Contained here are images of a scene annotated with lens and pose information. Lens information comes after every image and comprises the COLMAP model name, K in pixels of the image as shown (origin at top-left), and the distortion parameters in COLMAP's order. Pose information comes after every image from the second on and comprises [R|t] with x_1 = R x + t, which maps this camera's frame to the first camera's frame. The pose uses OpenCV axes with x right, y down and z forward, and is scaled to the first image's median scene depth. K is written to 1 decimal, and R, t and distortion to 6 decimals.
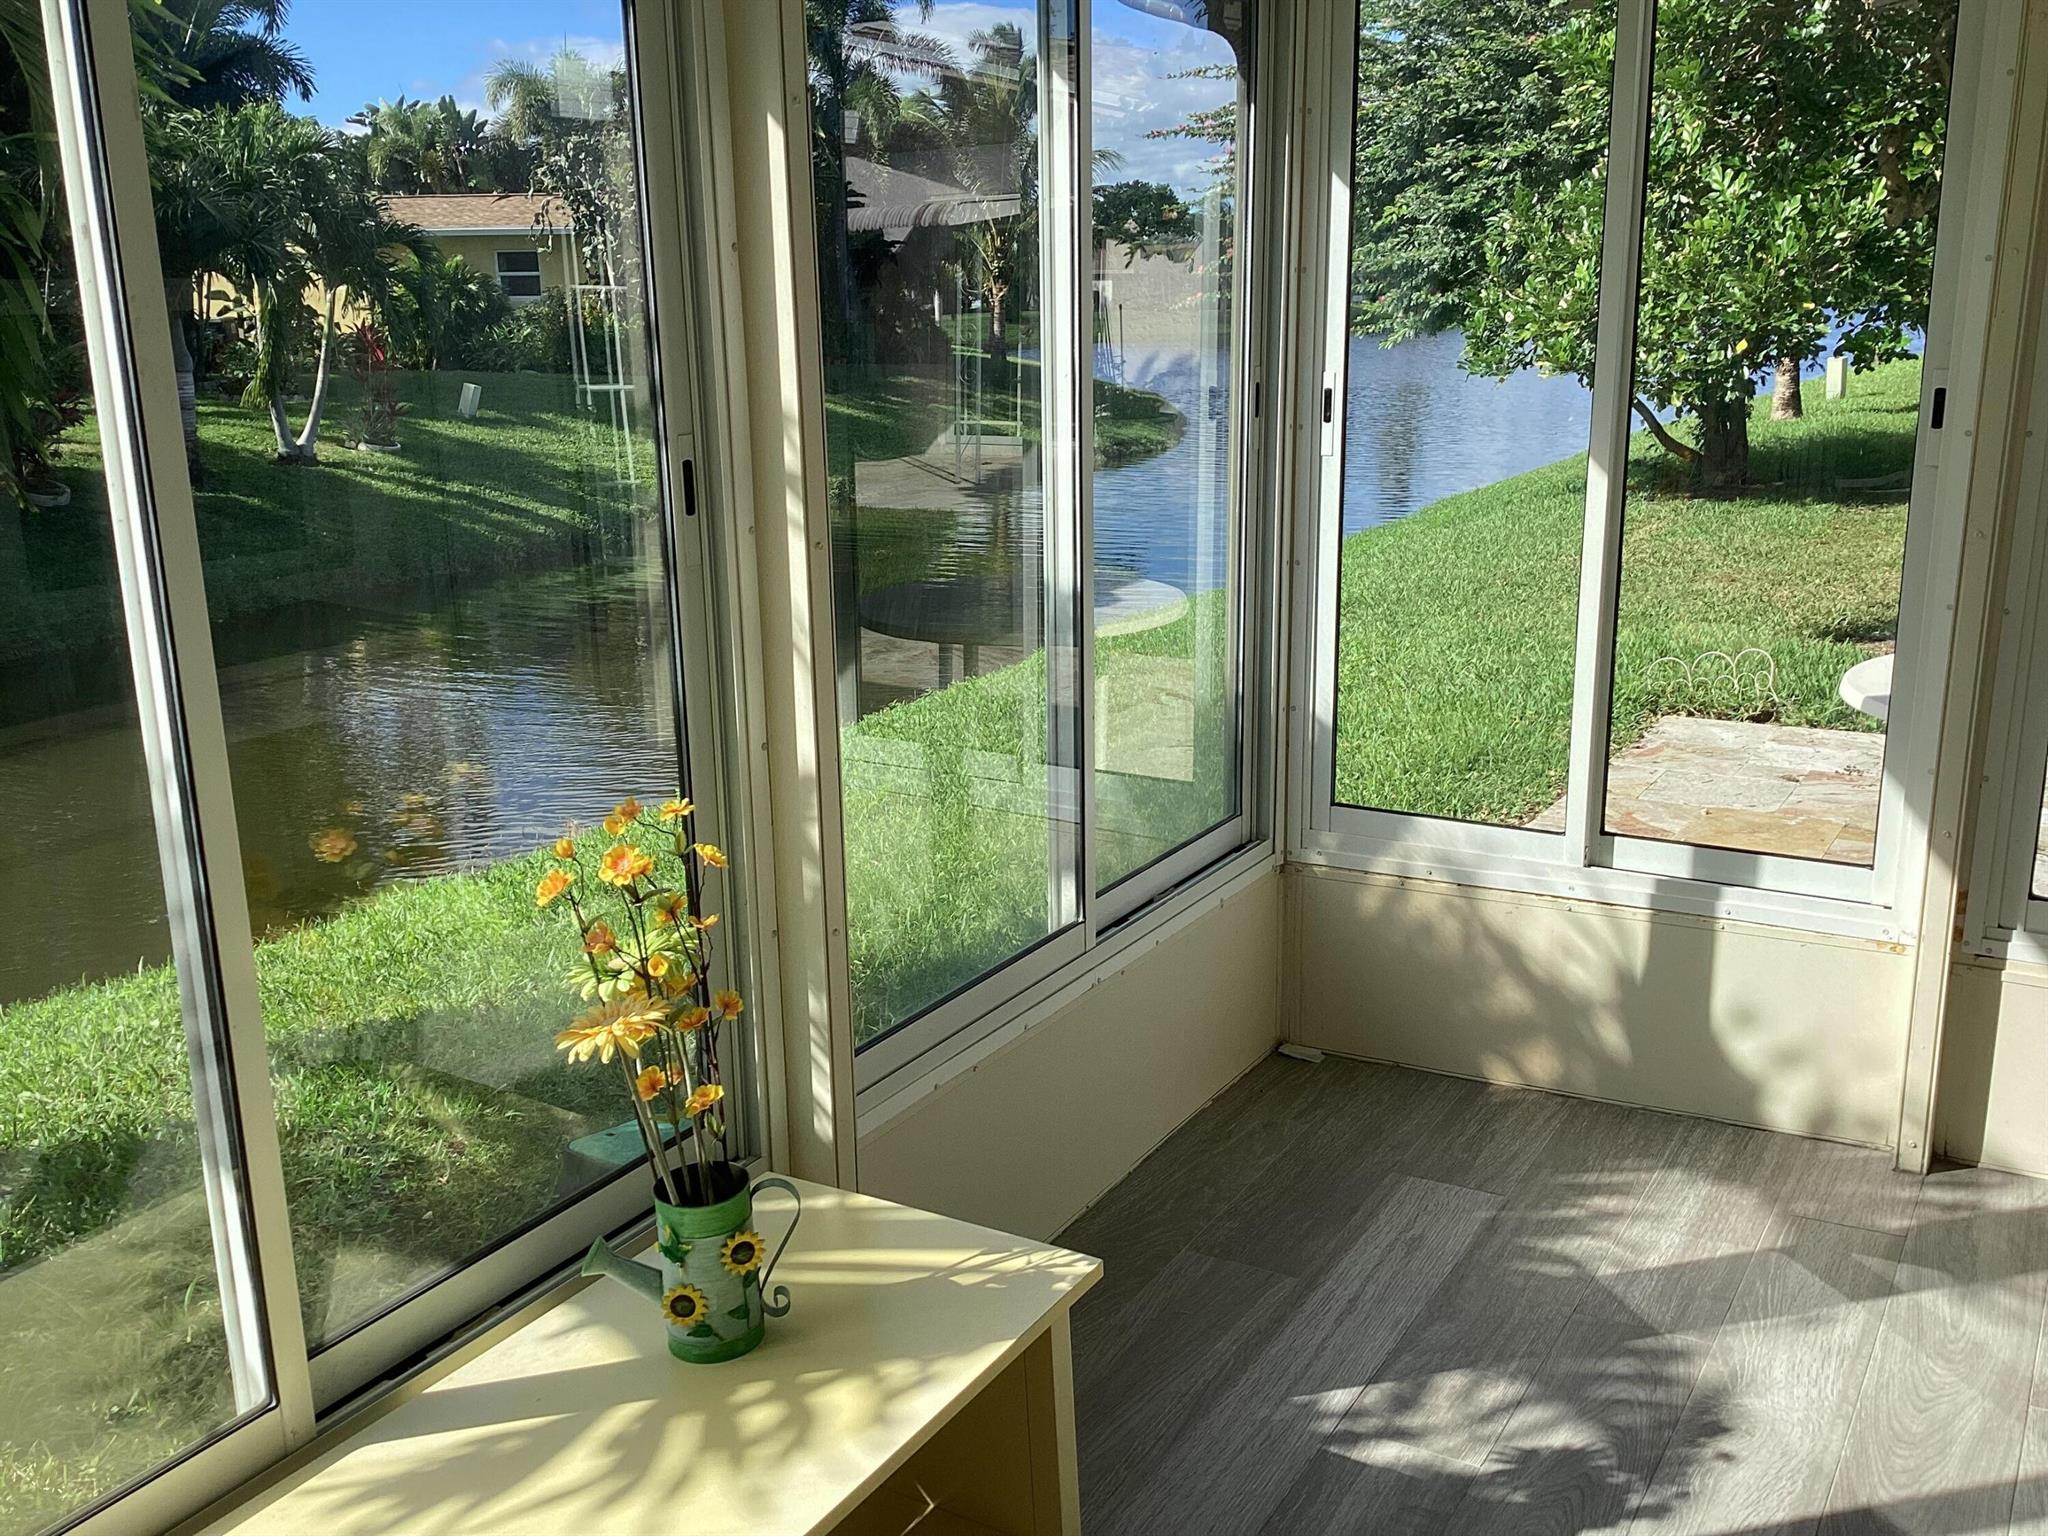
lens RADIAL K [[1930.2, 0, 981.3], [0, 1930.2, 775.2], [0, 0, 1]] dist [0.144783, -0.270446]
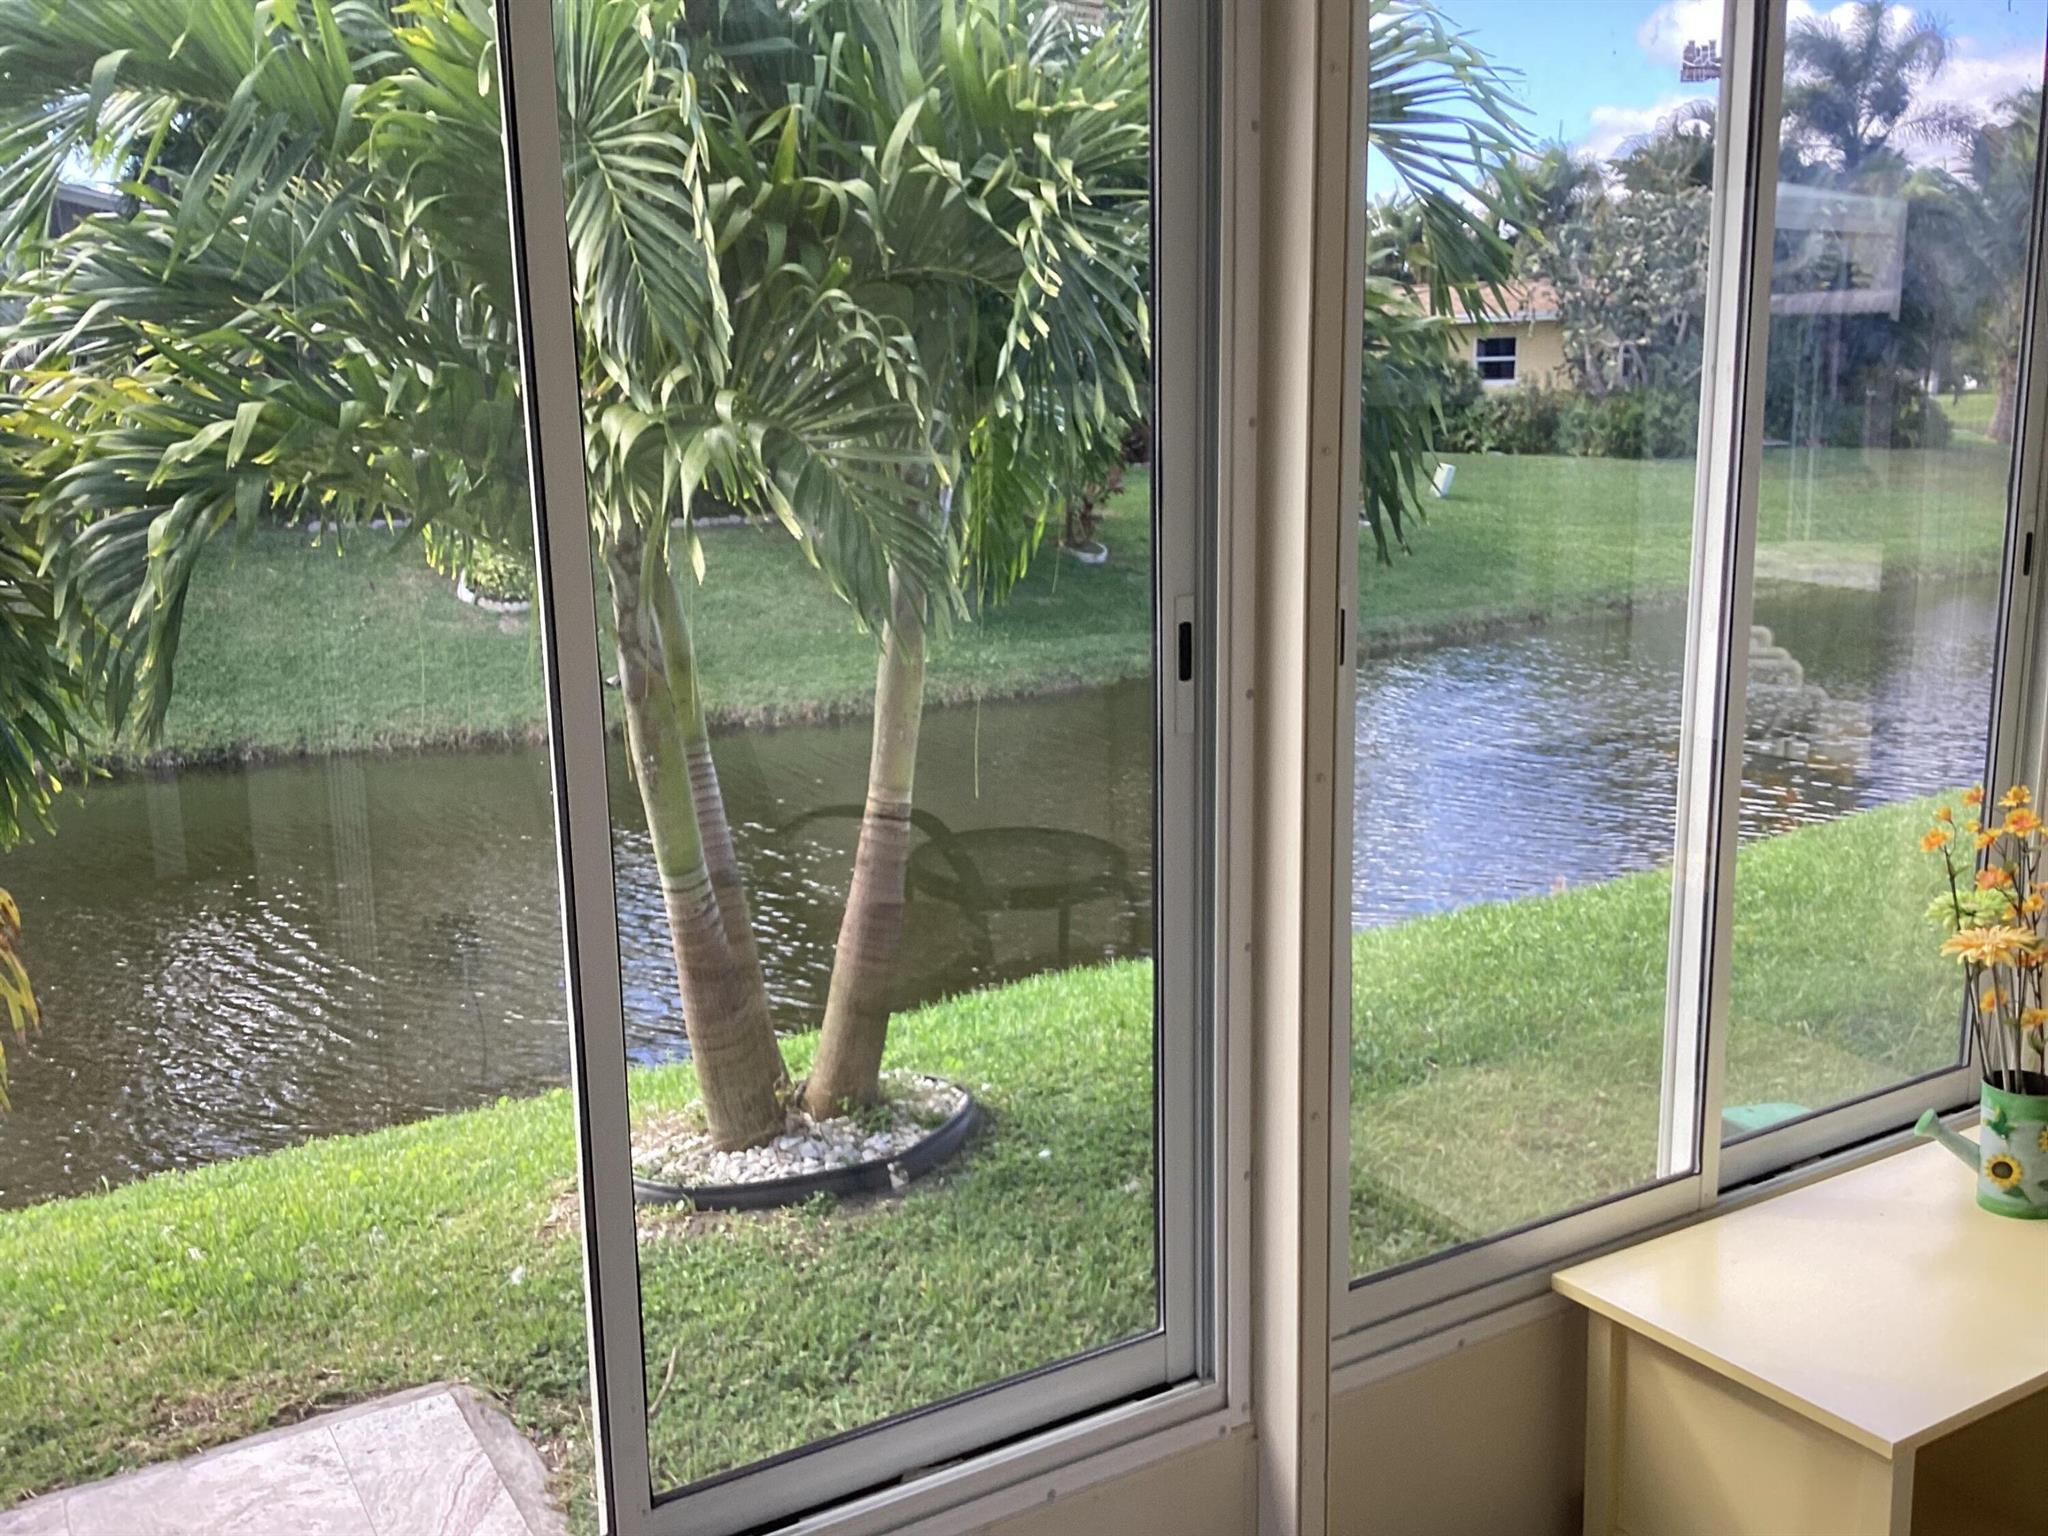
lens RADIAL K [[1883.9, 0, 1031.4], [0, 1883.9, 769.1], [0, 0, 1]] dist [0.129554, -0.252357]
pose [[0.893689, 0.096608, -0.438163, -0.115843], [-0.113433, 0.993469, -0.012316, 0.055038], [0.434111, 0.060709, 0.898811, -0.264403]]
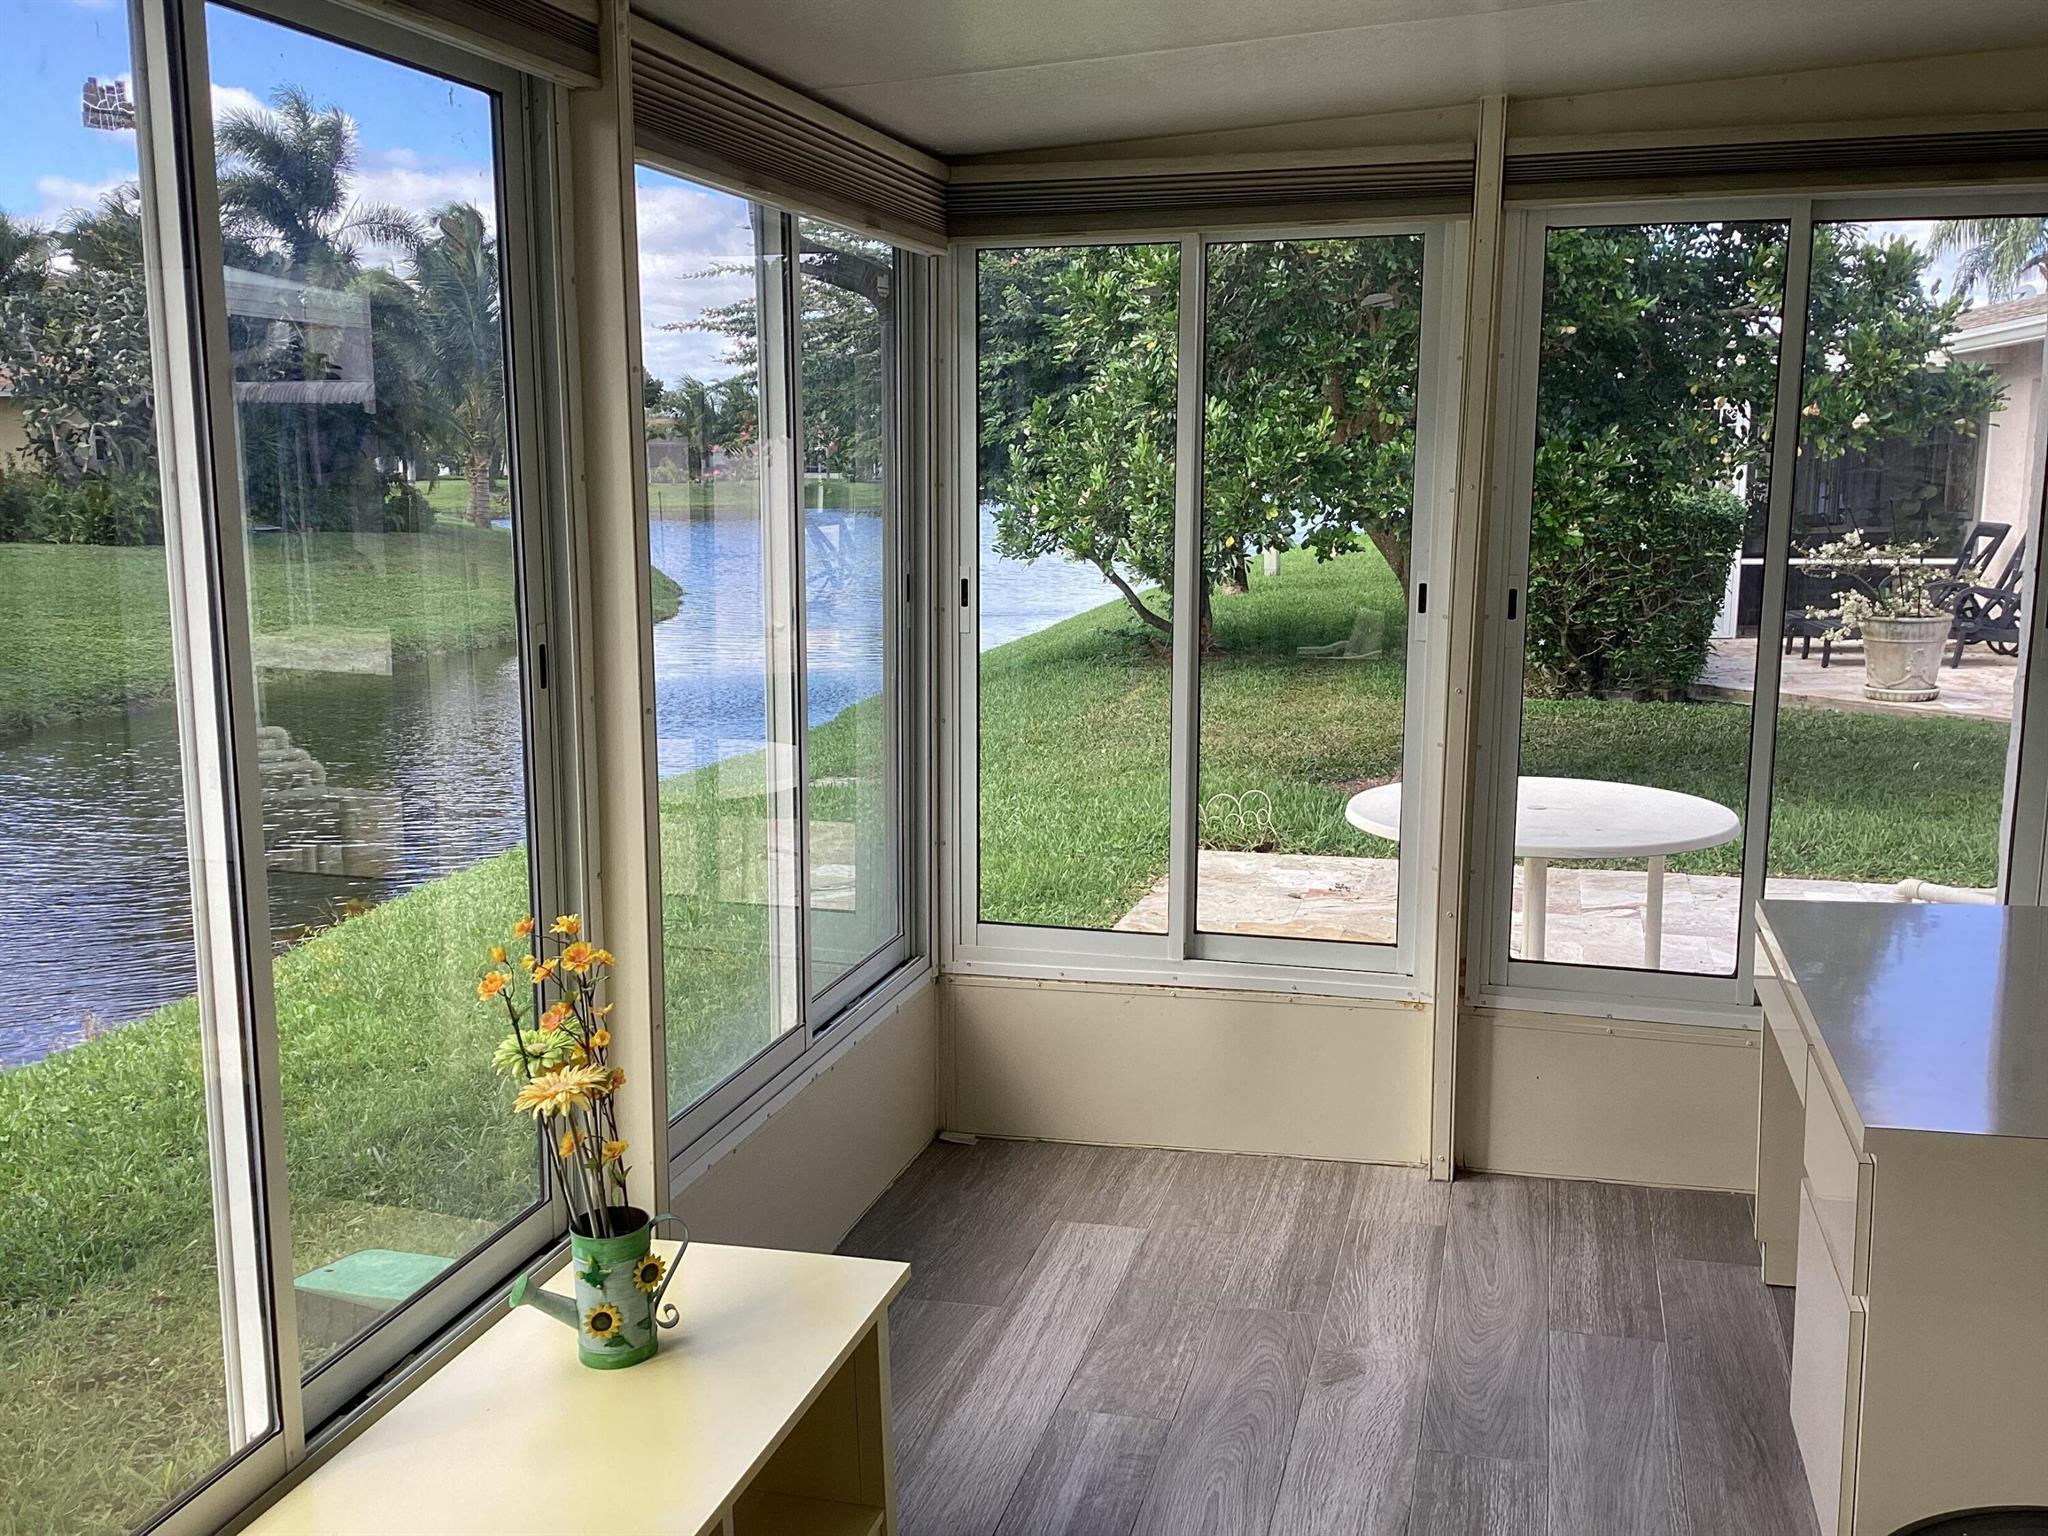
lens RADIAL K [[1883.9, 0, 1031.4], [0, 1883.9, 769.1], [0, 0, 1]] dist [0.129554, -0.252357]
pose [[0.961392, -0.025312, 0.274014, -0.124874], [0.049098, 0.995561, -0.080300, 0.019964], [-0.270765, 0.090654, 0.958367, -0.153662]]
